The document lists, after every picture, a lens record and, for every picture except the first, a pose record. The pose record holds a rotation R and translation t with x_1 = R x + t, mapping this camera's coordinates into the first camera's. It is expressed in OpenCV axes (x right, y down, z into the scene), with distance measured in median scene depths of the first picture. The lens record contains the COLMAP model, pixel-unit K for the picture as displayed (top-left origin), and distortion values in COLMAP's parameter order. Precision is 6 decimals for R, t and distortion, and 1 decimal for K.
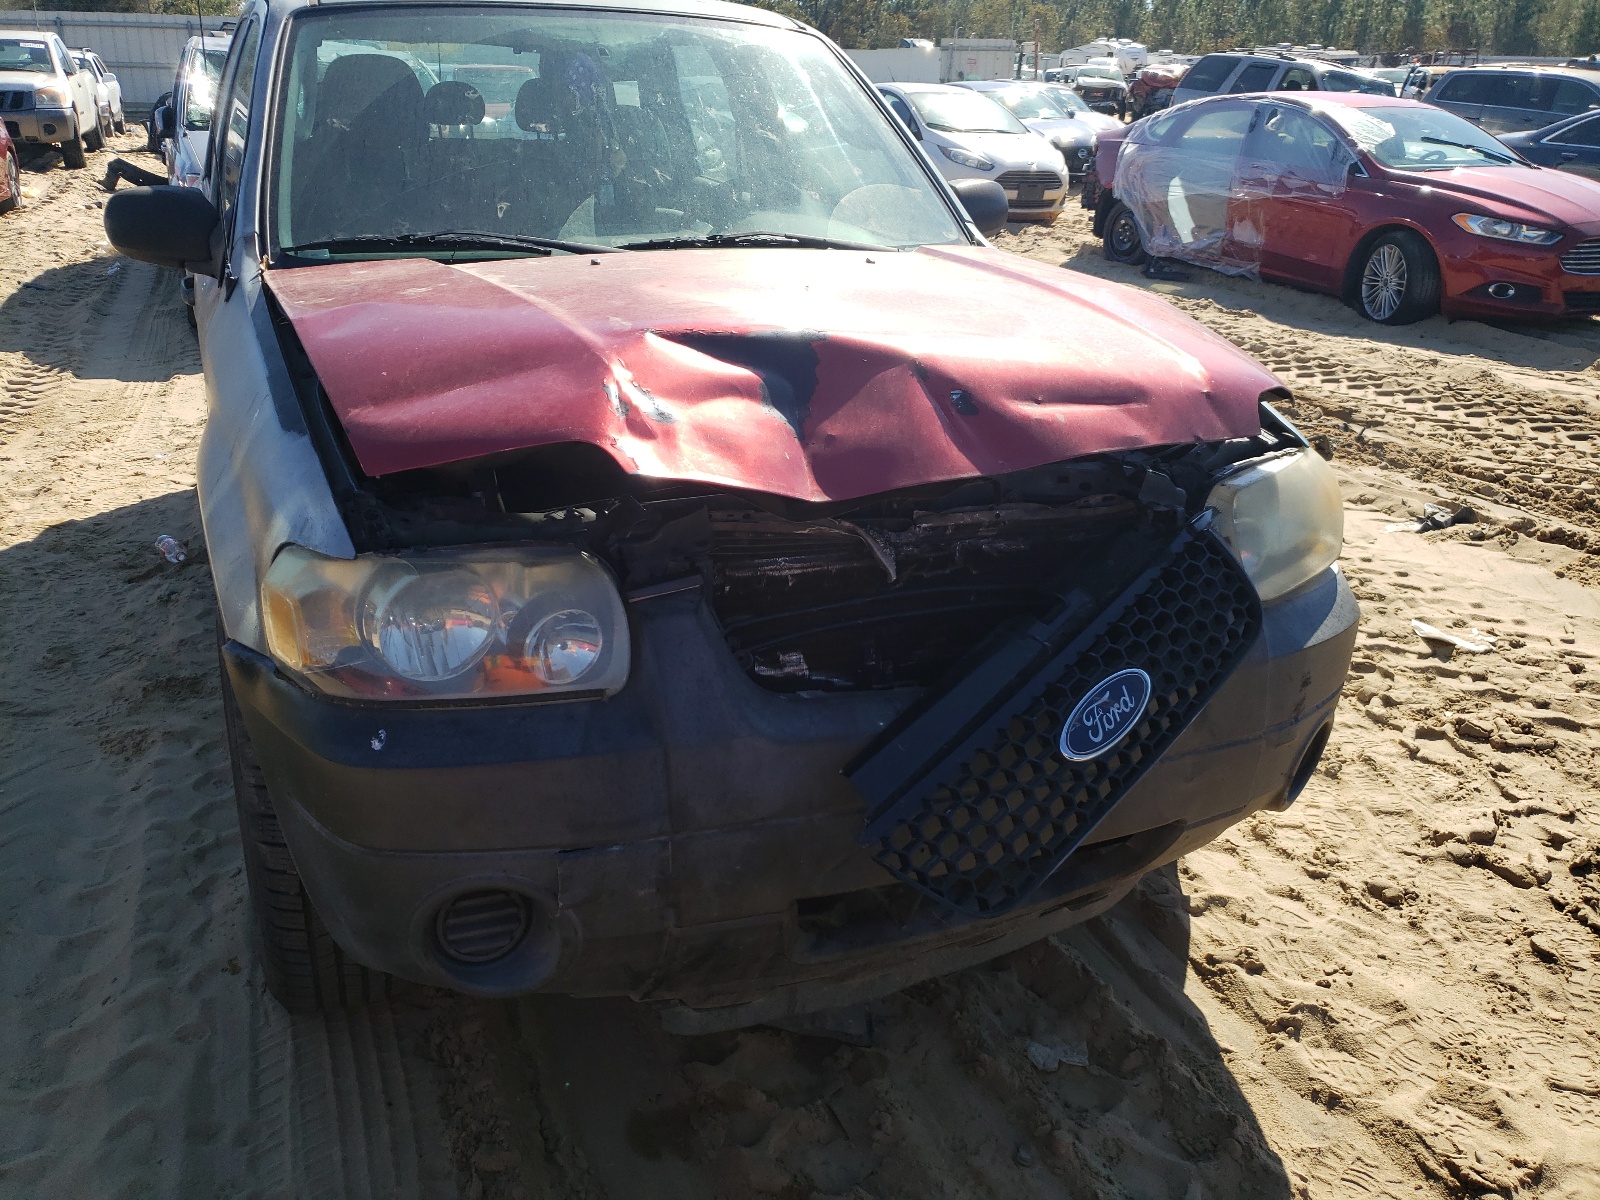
lens RADIAL K [[1222.9, 0, 800.0], [0, 1222.9, 600.0], [0, 0, 1]] dist [0.020835, 0.002345]
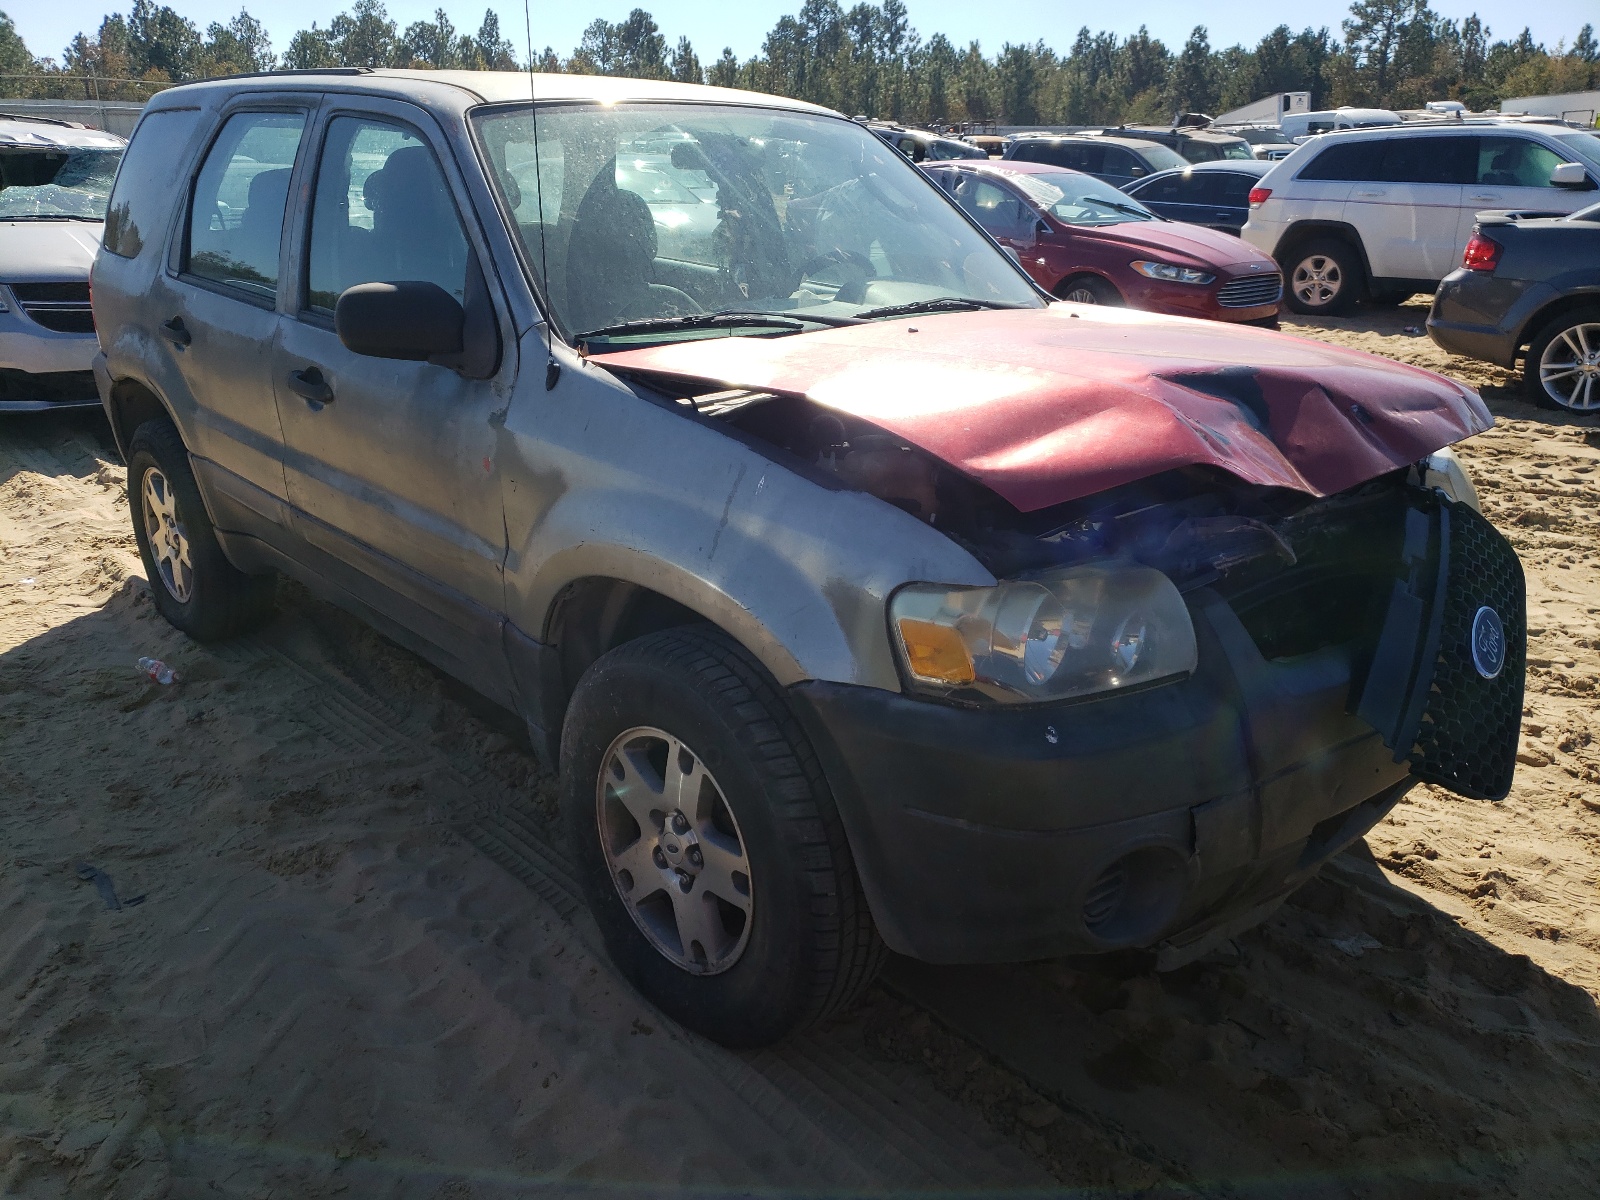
lens RADIAL K [[1216.1, 0, 800.0], [0, 1216.1, 600.0], [0, 0, 1]] dist [0.034098, 0.004680]
pose [[0.950105, -0.119216, 0.288249, -0.568059], [0.132663, 0.990780, -0.027500, -0.008639], [-0.282312, 0.064368, 0.957161, -0.033824]]
